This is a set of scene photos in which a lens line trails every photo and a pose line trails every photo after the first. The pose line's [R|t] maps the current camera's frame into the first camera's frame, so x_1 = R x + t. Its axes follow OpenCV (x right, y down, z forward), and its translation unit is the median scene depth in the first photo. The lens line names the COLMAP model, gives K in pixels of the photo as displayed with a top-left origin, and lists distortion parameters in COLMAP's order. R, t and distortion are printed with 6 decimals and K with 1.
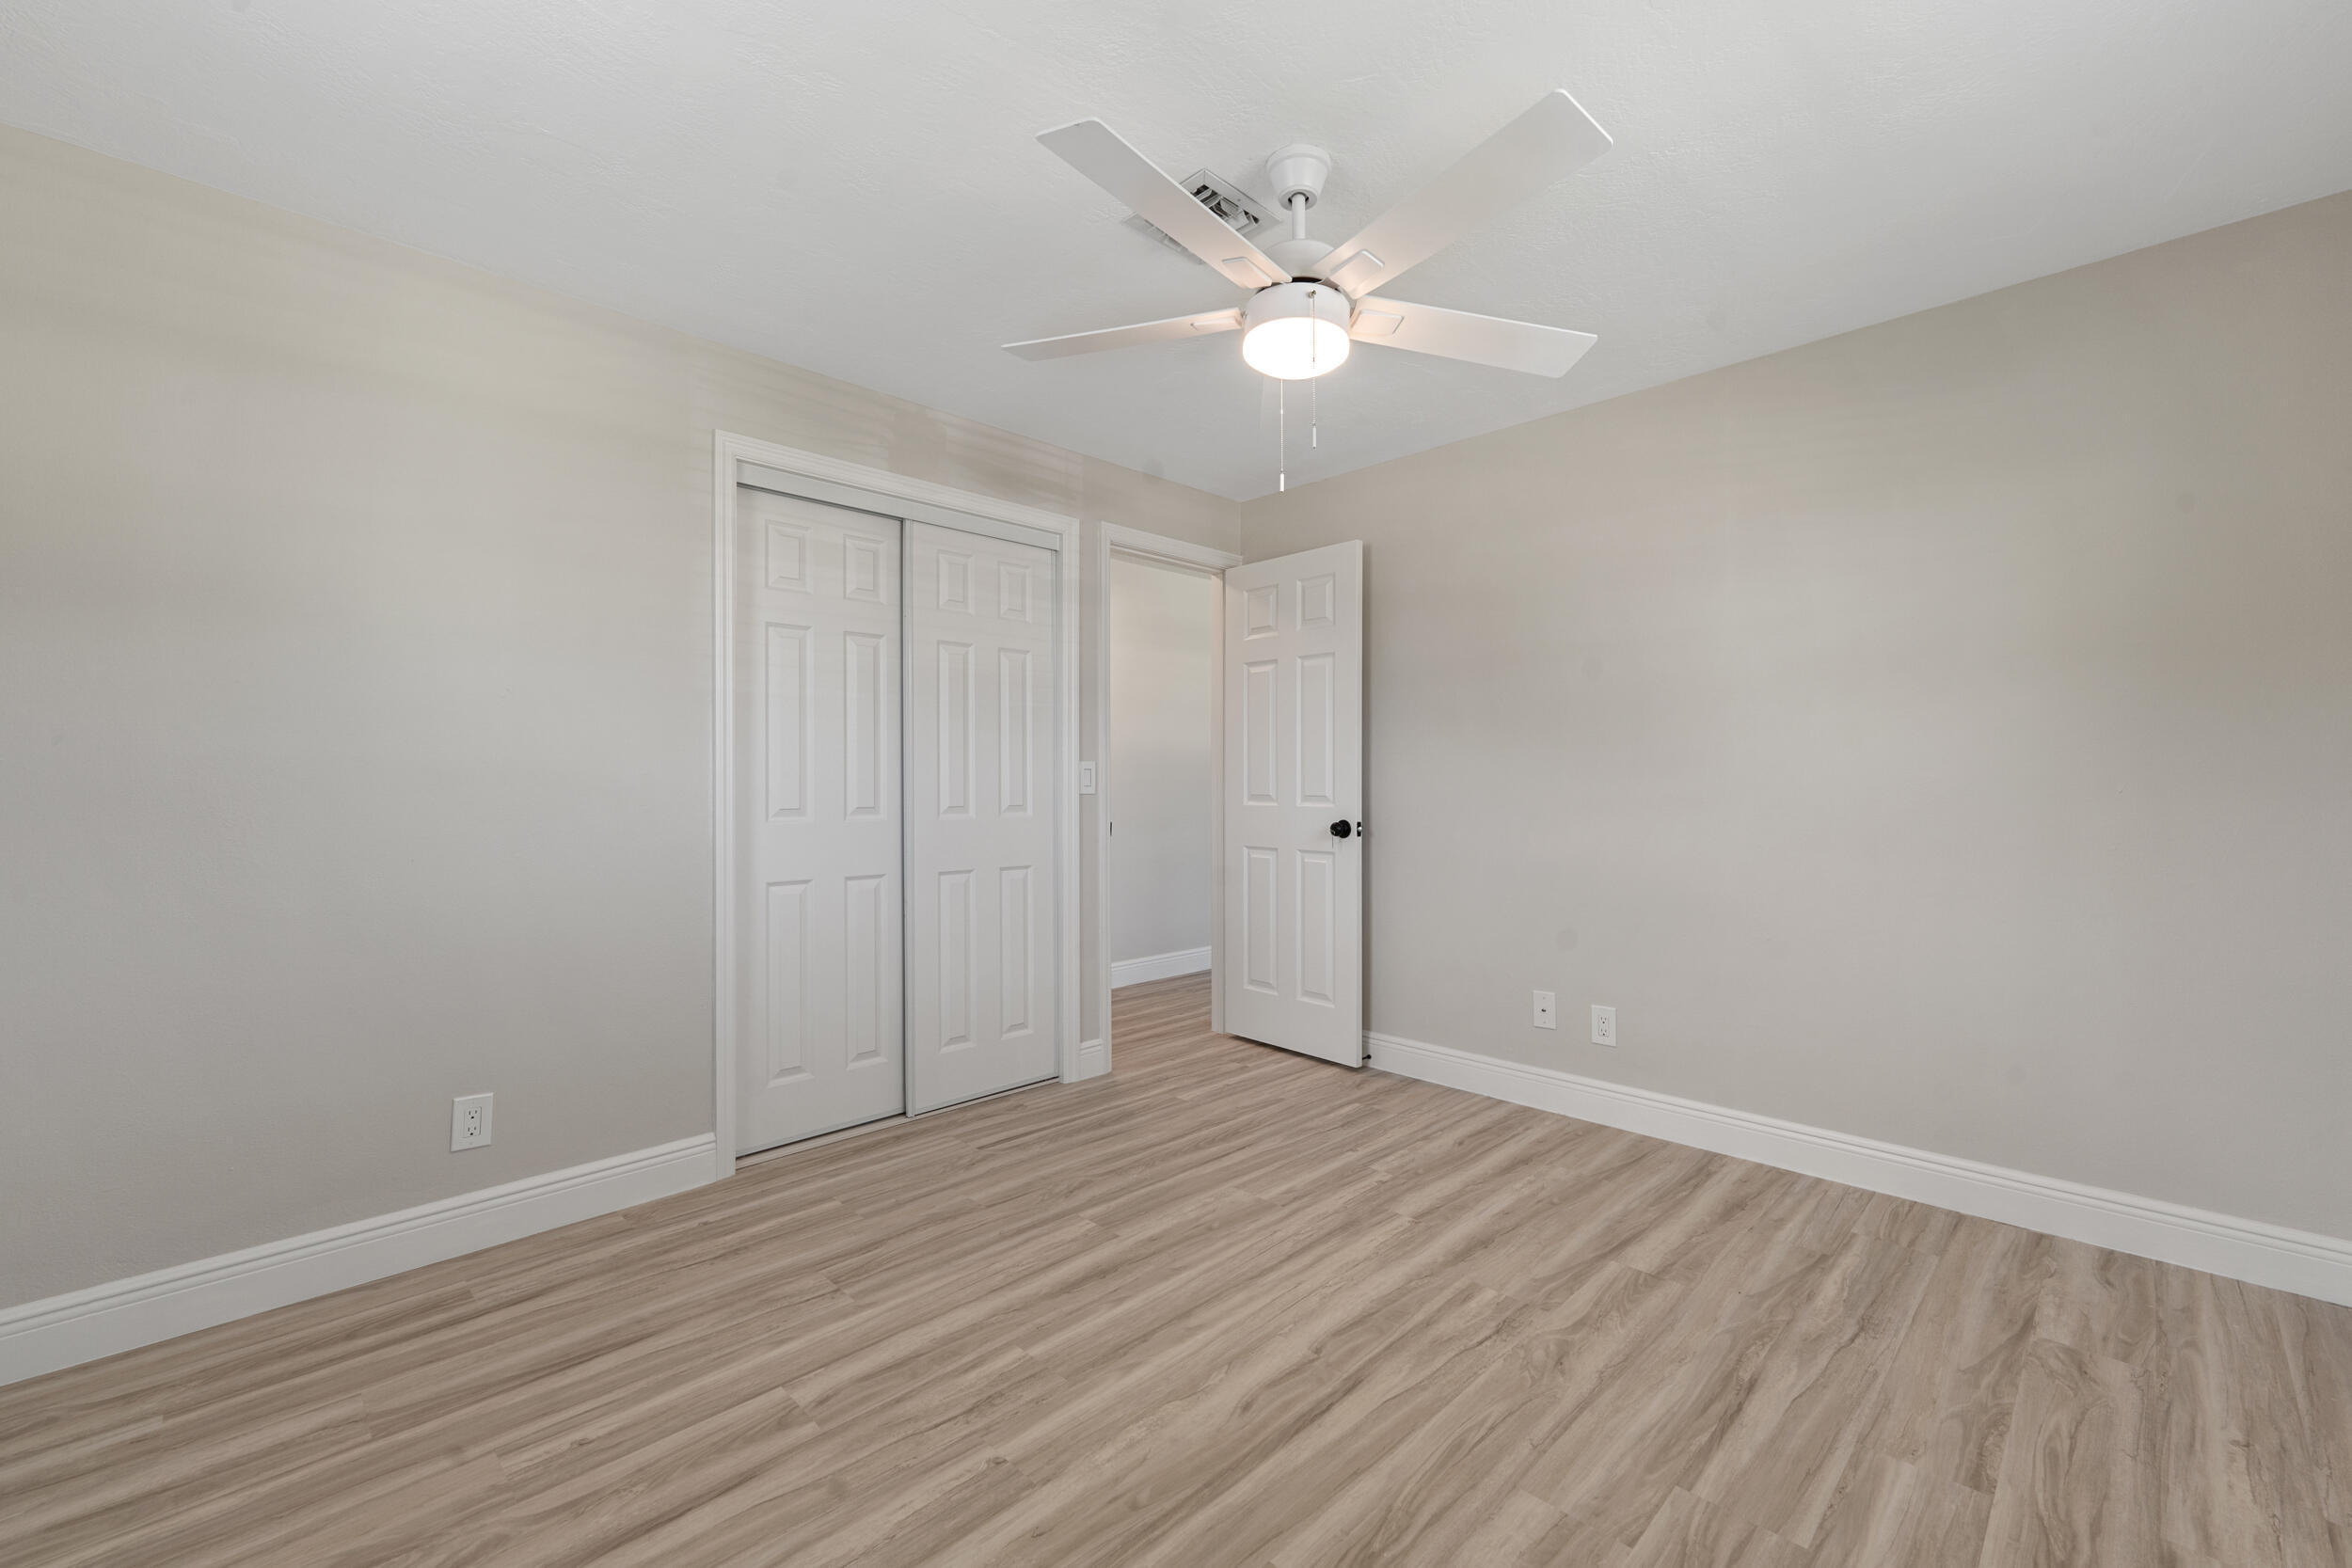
lens RADIAL K [[960.9, 0, 1174.6], [0, 960.9, 786.8], [0, 0, 1]] dist [0.000082, -0.000114]
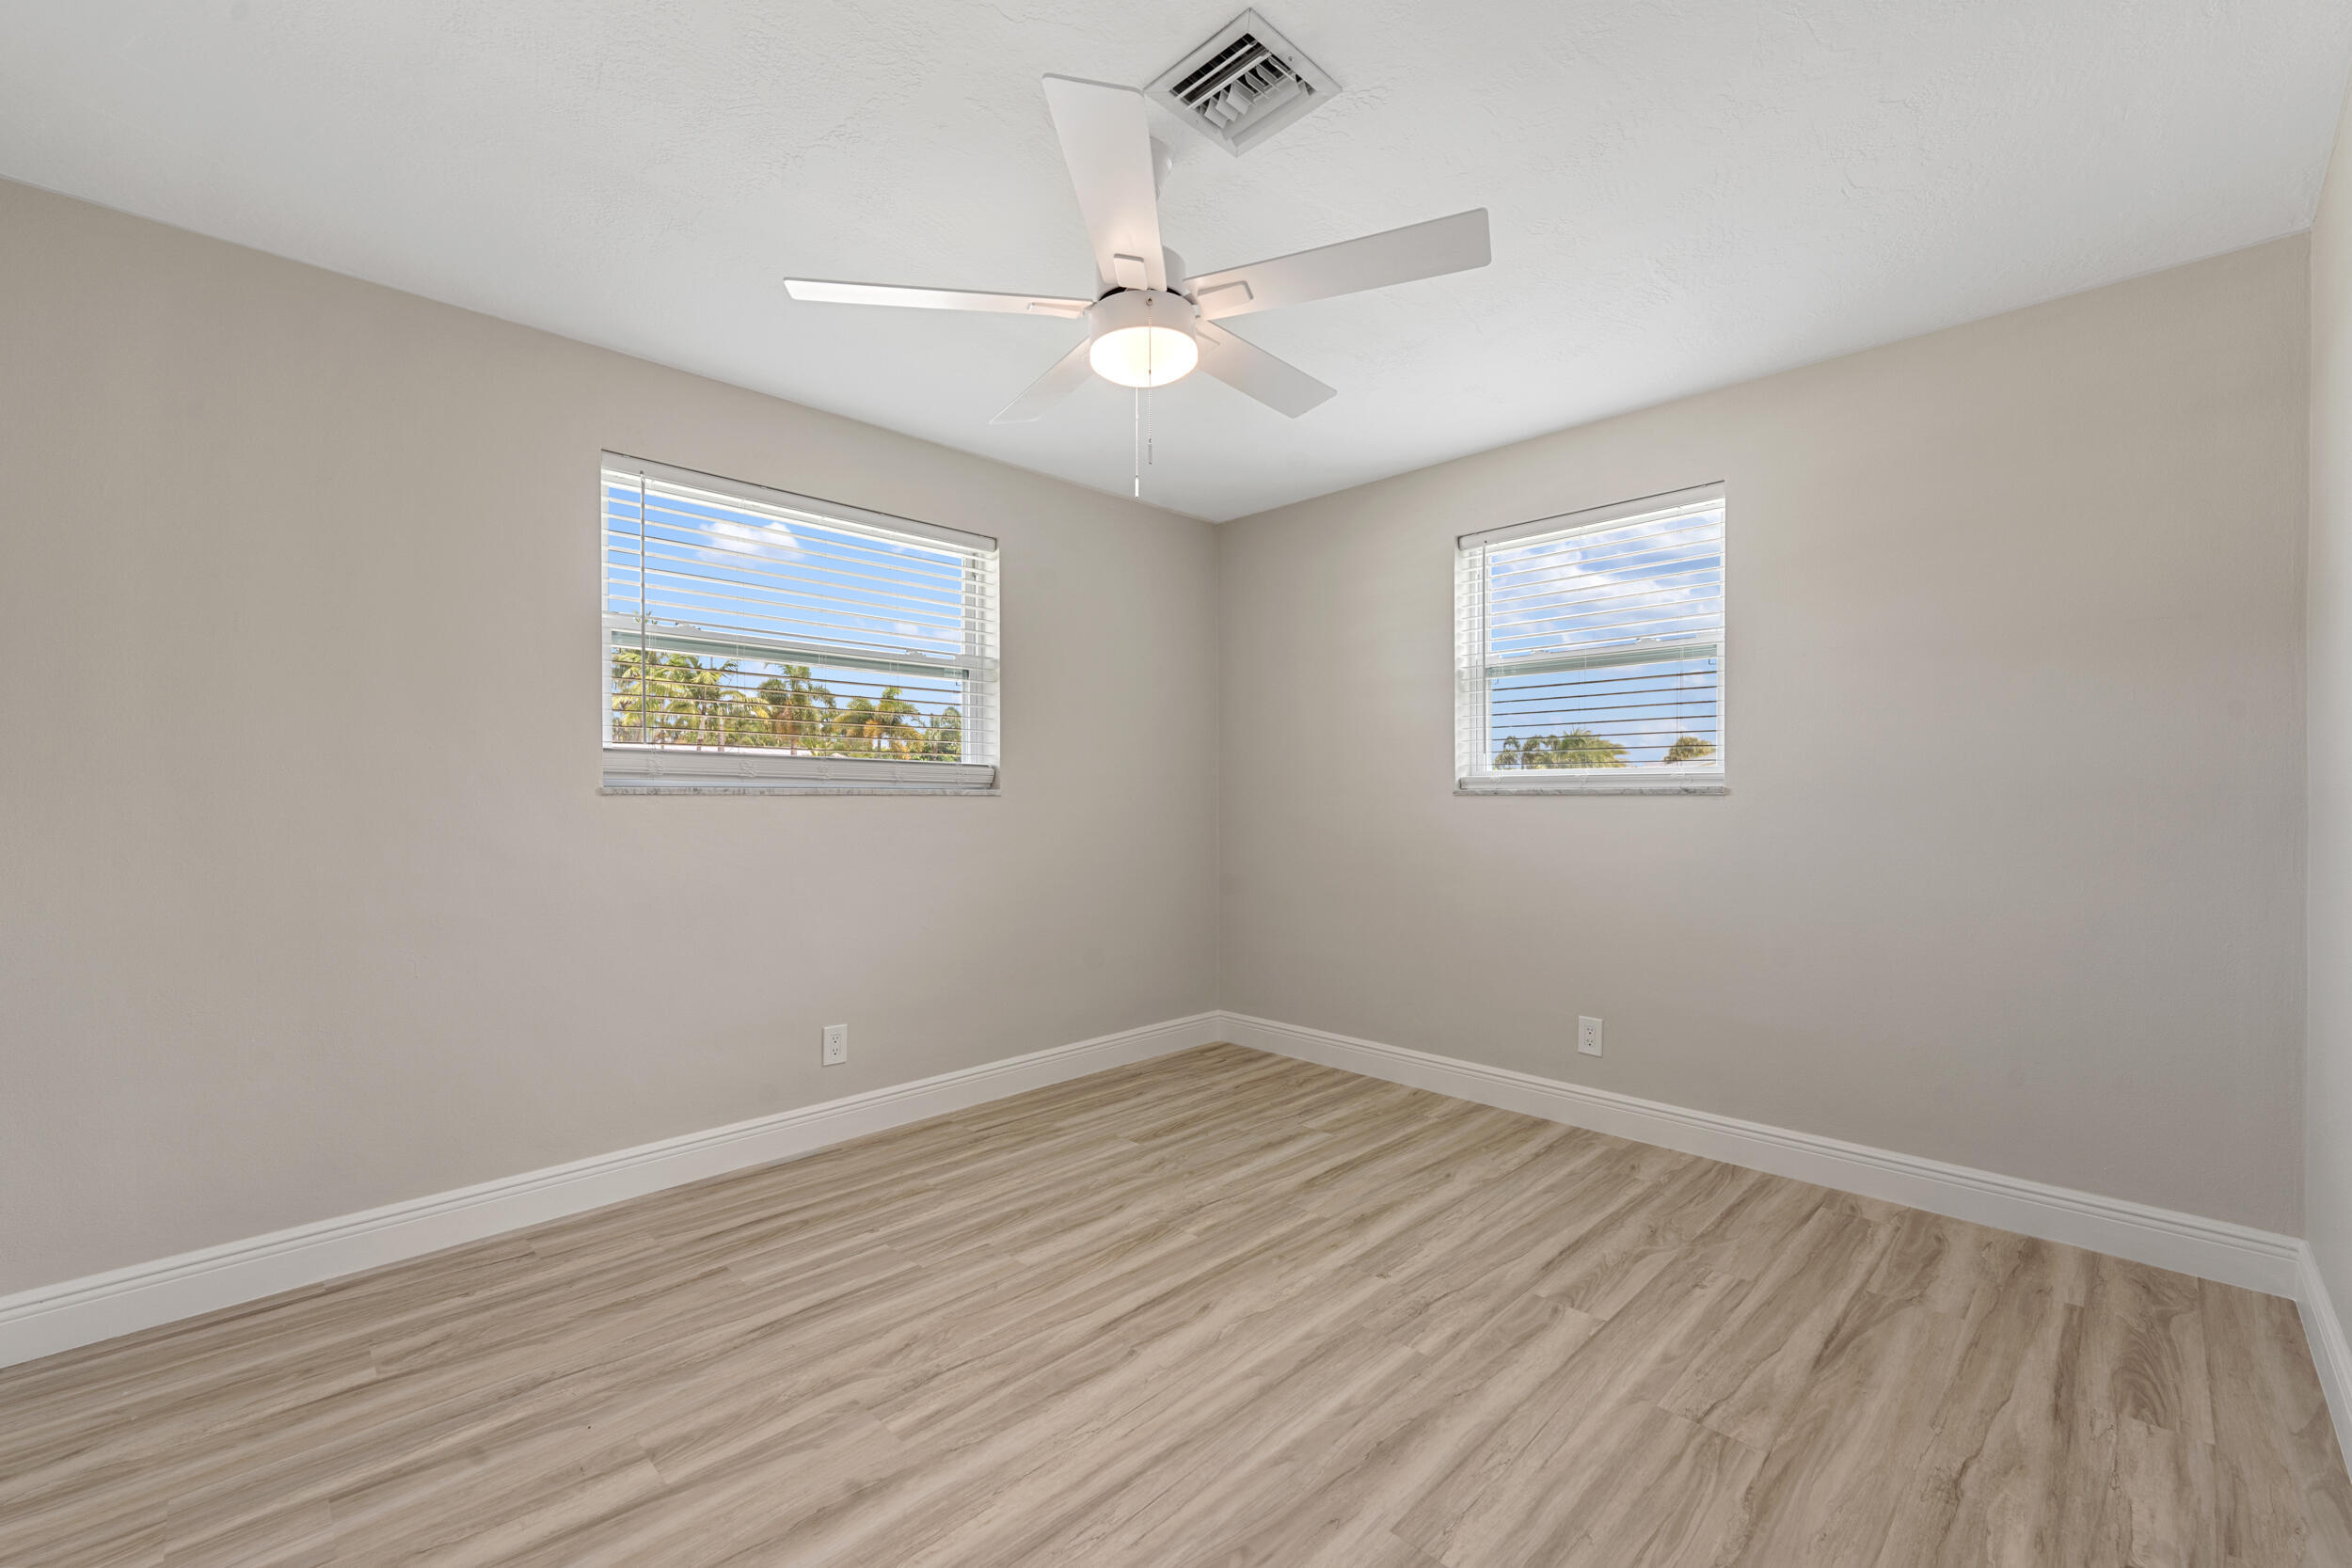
lens RADIAL K [[960.9, 0, 1177.5], [0, 960.9, 792.3], [0, 0, 1]] dist [0.000082, -0.000114]
pose [[-0.999989, 0.004752, 0.000508, 0.094724], [0.004749, 0.999968, -0.006443, -0.005204], [-0.000538, -0.006440, -0.999979, 1.998371]]
